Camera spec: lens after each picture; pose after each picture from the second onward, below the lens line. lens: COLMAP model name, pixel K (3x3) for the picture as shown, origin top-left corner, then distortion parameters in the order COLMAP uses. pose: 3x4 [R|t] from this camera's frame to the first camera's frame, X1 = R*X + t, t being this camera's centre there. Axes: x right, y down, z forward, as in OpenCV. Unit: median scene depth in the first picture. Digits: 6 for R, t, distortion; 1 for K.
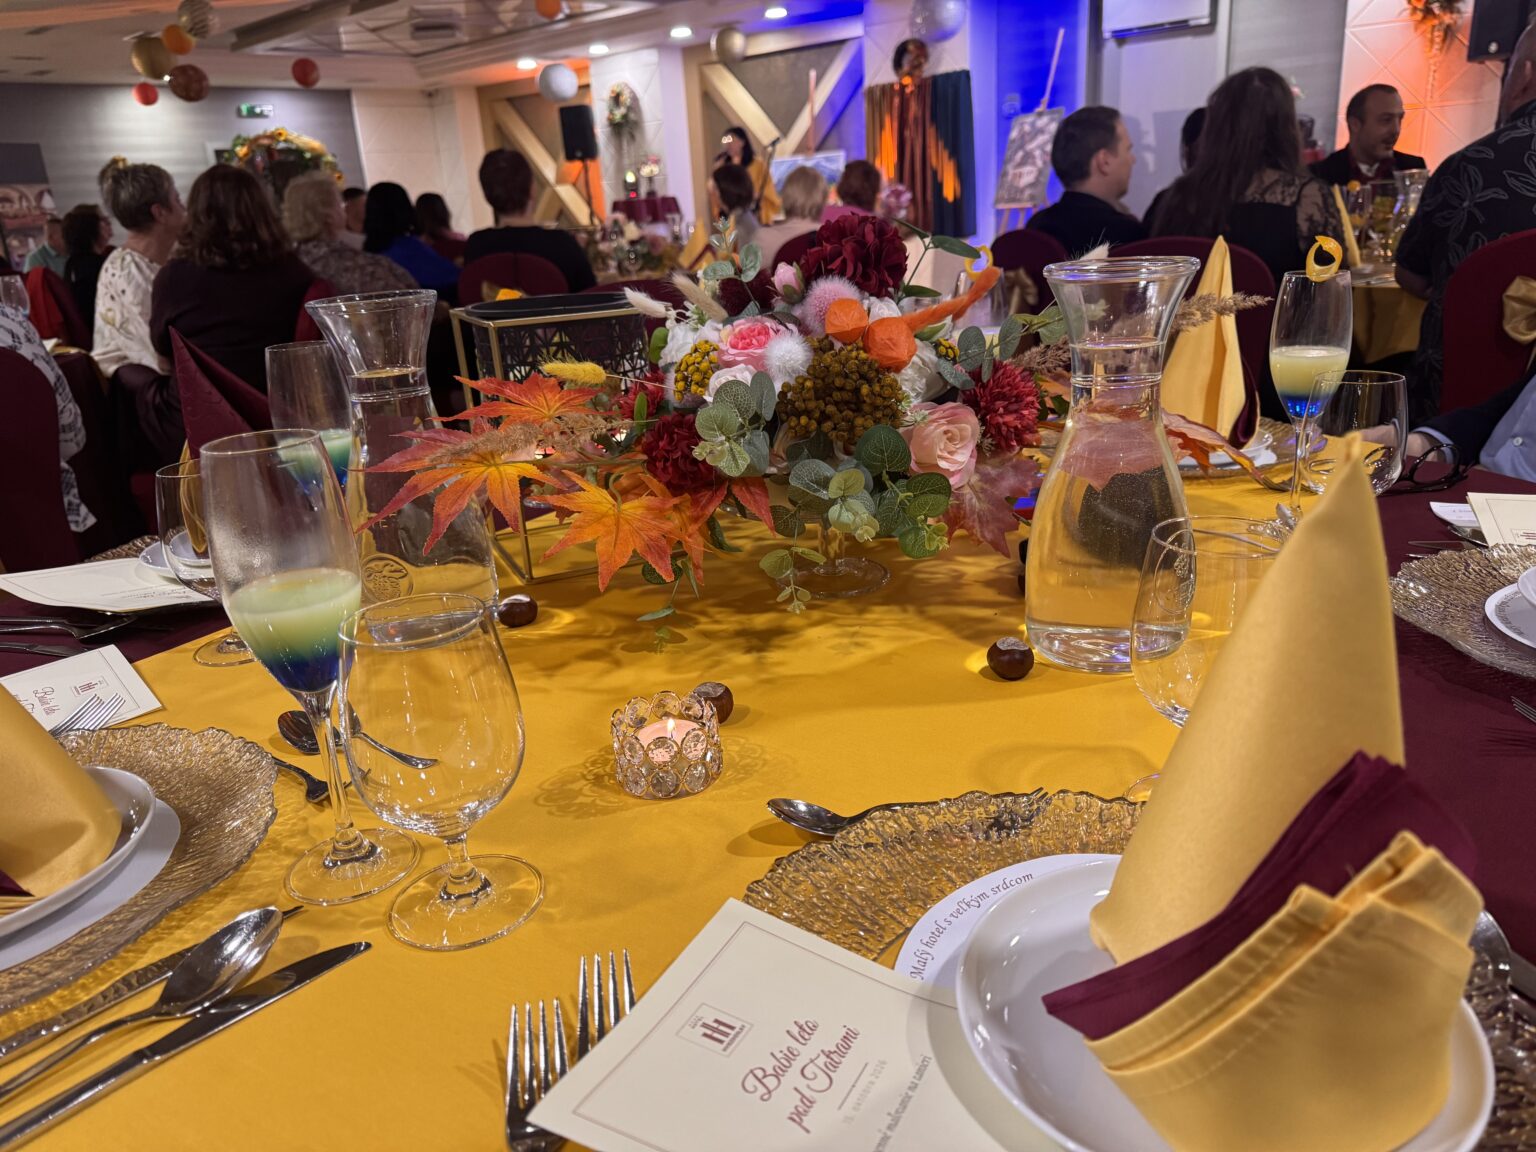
lens RADIAL K [[1156.1, 0, 737.9], [0, 1156.1, 575.2], [0, 0, 1]] dist [-0.002208, 0.002005]
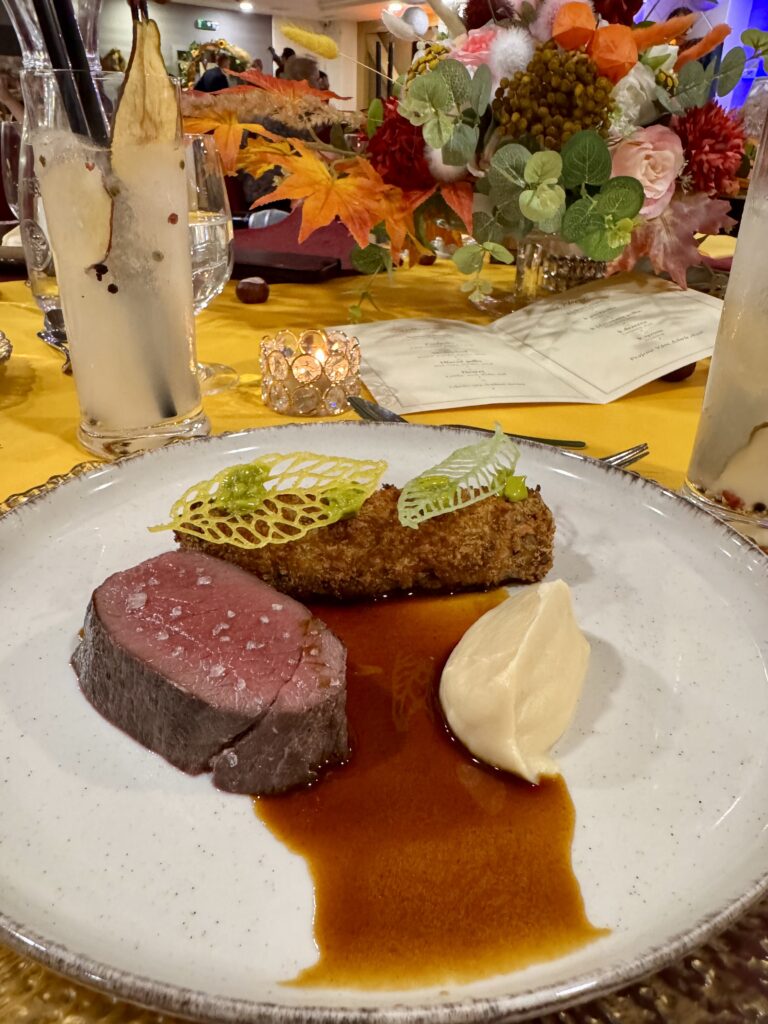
lens RADIAL K [[747.2, 0, 384.0], [0, 747.2, 512.0], [0, 0, 1]] dist [-0.002061, -0.001795]
pose [[0.979239, 0.170098, -0.110261, 0.071668], [-0.151526, 0.975543, 0.159237, 0.119373], [0.134650, -0.139224, 0.981064, 0.249421]]
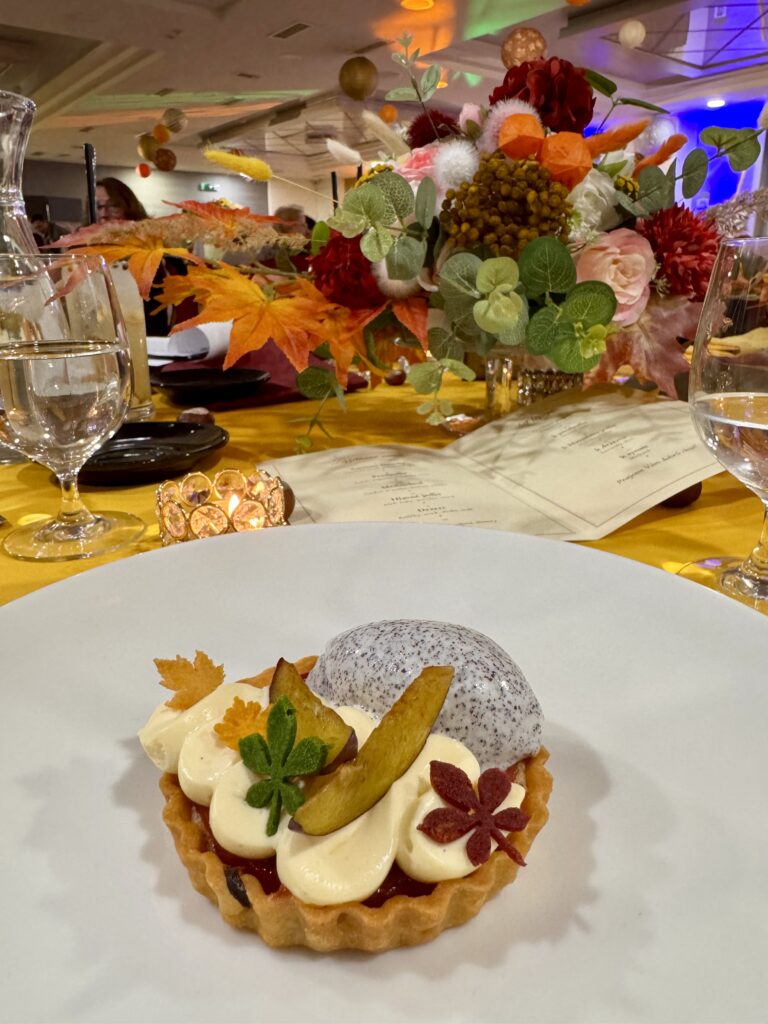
lens RADIAL K [[743.1, 0, 381.5], [0, 743.1, 456.6], [0, 0, 1]] dist [-0.002748, -0.003768]
pose [[0.984256, 0.095669, -0.148618, 0.092918], [-0.105655, 0.992542, -0.060802, 0.093719], [0.141693, 0.075547, 0.987024, 0.371587]]
